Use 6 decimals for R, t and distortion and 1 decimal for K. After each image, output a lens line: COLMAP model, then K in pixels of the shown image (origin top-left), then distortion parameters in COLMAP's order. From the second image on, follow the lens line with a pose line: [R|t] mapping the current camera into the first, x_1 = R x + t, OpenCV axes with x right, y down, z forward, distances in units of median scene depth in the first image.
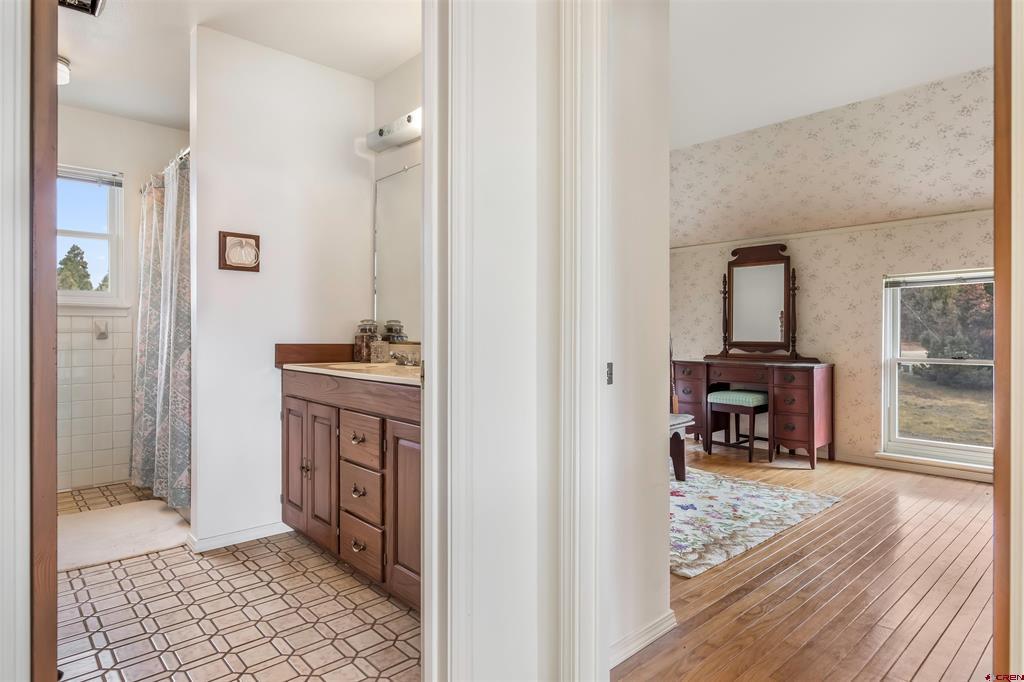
lens RADIAL K [[585.5, 0, 513.3], [0, 585.5, 331.4], [0, 0, 1]] dist [0.008860, -0.005337]
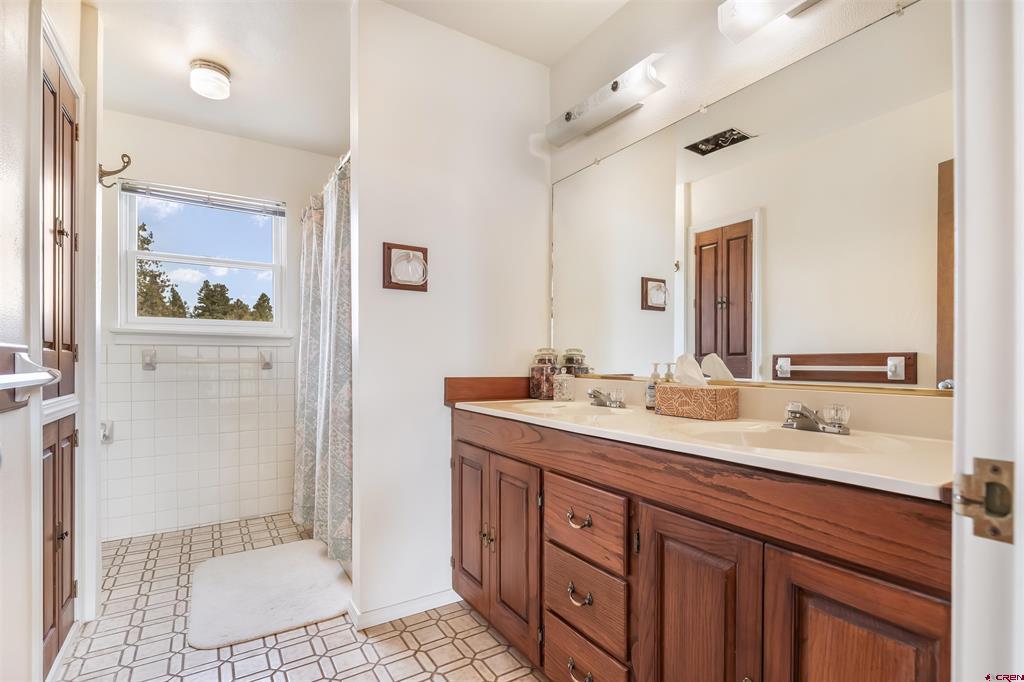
lens RADIAL K [[504.3, 0, 509.4], [0, 504.3, 361.9], [0, 0, 1]] dist [0.009138, -0.000764]
pose [[0.982970, 0.001078, -0.183761, -0.178800], [-0.000063, 0.999985, 0.005528, -0.004980], [0.183764, -0.005423, 0.982955, 0.301793]]
